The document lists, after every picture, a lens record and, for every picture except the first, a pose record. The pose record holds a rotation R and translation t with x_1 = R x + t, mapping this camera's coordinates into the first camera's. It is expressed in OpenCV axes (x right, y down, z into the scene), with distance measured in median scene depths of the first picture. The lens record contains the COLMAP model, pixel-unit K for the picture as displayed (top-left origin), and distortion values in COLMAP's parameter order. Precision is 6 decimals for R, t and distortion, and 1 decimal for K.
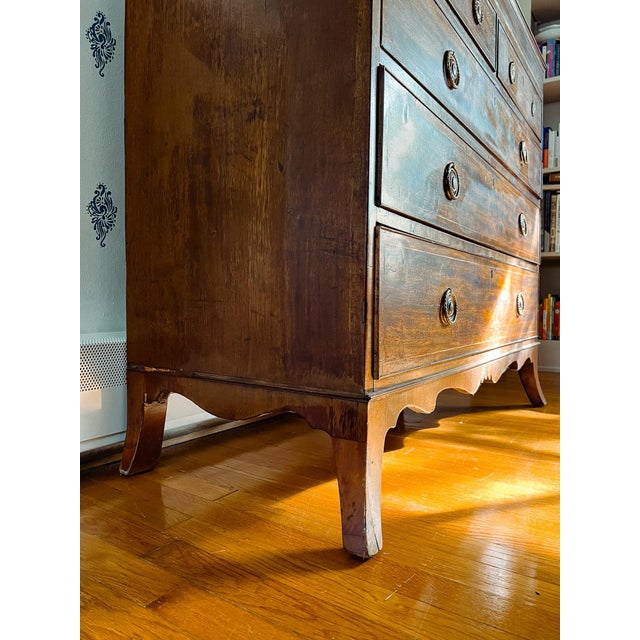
lens RADIAL K [[488.3, 0, 339.7], [0, 488.3, 316.0], [0, 0, 1]] dist [0.045661, -0.061894]
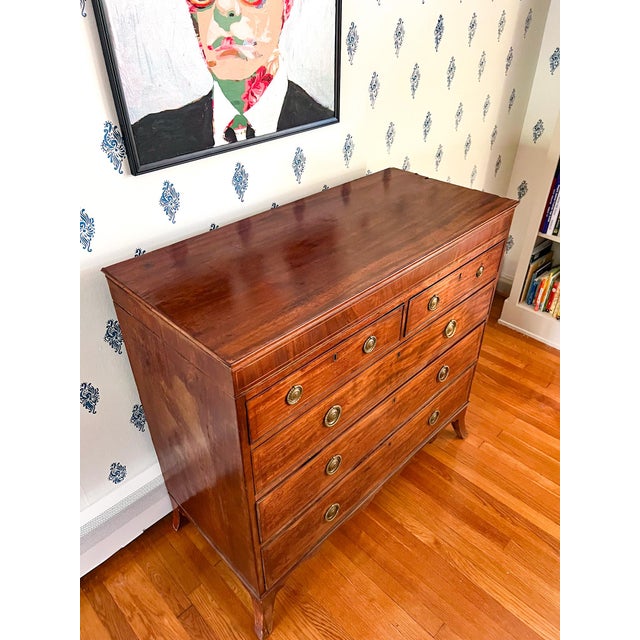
lens RADIAL K [[488.3, 0, 325.8], [0, 488.3, 330.4], [0, 0, 1]] dist [0.045661, -0.061894]
pose [[0.978523, 0.122311, -0.165932, 0.479131], [-0.009263, 0.830228, 0.557346, -1.765453], [0.205931, -0.543839, 0.813530, -0.080417]]
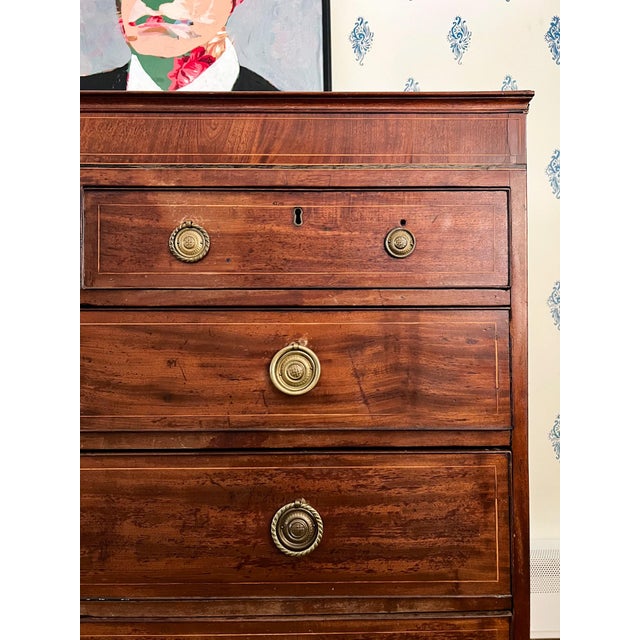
lens RADIAL K [[488.3, 0, 320.0], [0, 488.3, 315.6], [0, 0, 1]] dist [0.045661, -0.061894]
pose [[0.548044, -0.026375, -0.836034, 1.345464], [-0.019236, 0.998841, -0.044121, -0.635366], [0.836228, 0.040263, 0.546901, 1.359644]]
